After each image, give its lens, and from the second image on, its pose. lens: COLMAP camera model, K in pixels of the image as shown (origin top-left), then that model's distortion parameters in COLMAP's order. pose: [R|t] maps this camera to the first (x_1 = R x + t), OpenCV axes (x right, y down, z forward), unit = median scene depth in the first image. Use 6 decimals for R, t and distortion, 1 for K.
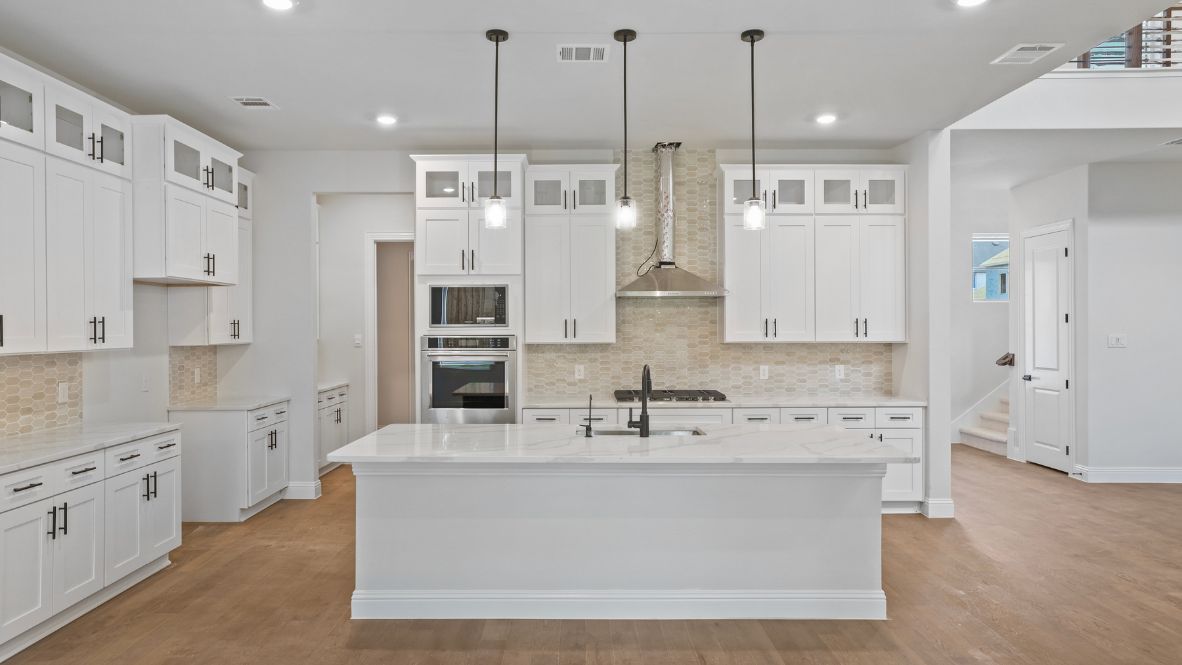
lens RADIAL K [[688.9, 0, 591.0], [0, 688.9, 332.5], [0, 0, 1]] dist [0.002735, 0.000691]
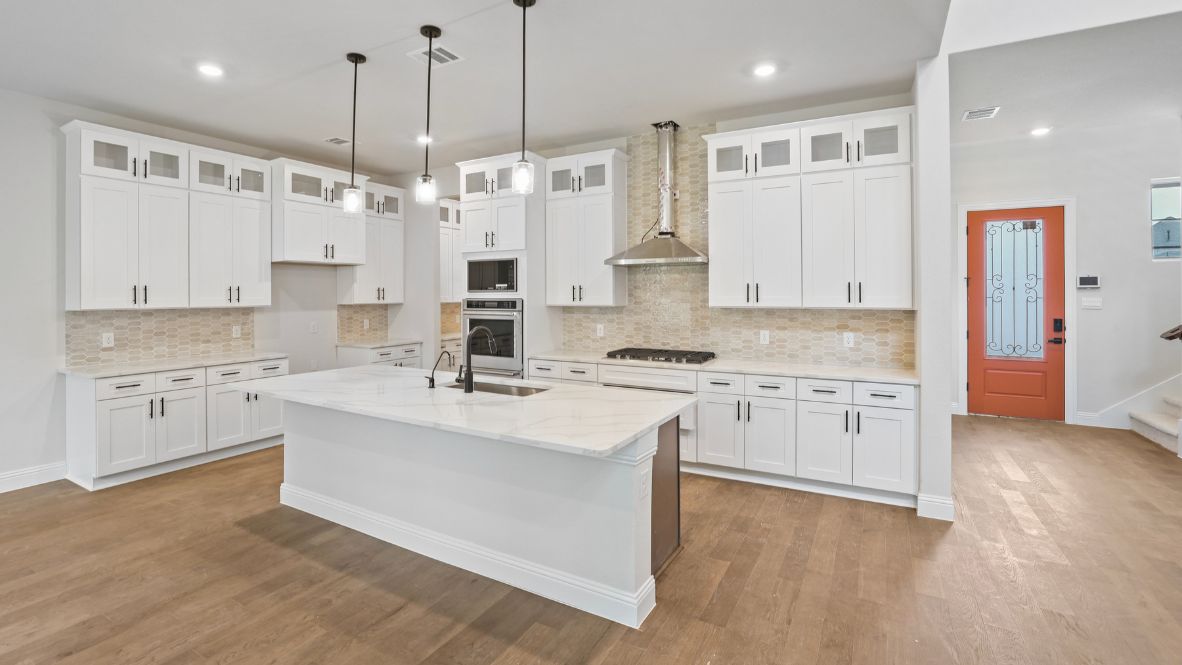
lens RADIAL K [[510.0, 0, 584.7], [0, 510.0, 294.2], [0, 0, 1]] dist [-0.028800, 0.000347]
pose [[0.876618, 0.000824, -0.481186, 0.402288], [-0.002932, 0.999989, -0.003629, -0.001194], [0.481178, 0.004592, 0.876611, 0.243973]]
